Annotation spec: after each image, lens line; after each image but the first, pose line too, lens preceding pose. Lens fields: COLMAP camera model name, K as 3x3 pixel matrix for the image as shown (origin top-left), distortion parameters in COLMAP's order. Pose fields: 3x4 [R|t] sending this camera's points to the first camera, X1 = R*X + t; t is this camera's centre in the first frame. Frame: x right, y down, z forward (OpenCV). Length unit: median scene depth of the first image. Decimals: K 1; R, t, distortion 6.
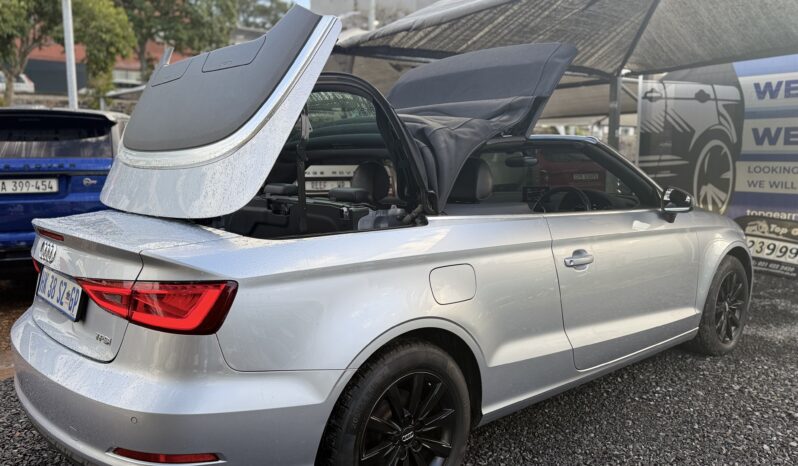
lens RADIAL K [[609.4, 0, 401.3], [0, 609.4, 233.1], [0, 0, 1]] dist [0.024385, -0.027823]
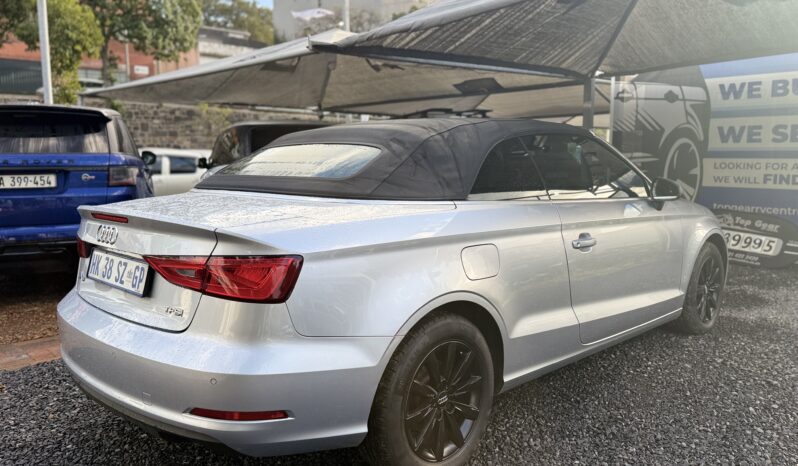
lens RADIAL K [[609.4, 0, 398.0], [0, 609.4, 230.9], [0, 0, 1]] dist [0.024385, -0.027823]
pose [[0.998457, -0.006700, 0.055118, -0.086706], [0.006984, 0.999963, -0.004966, 0.022523], [-0.055082, 0.005343, 0.998468, -0.063250]]
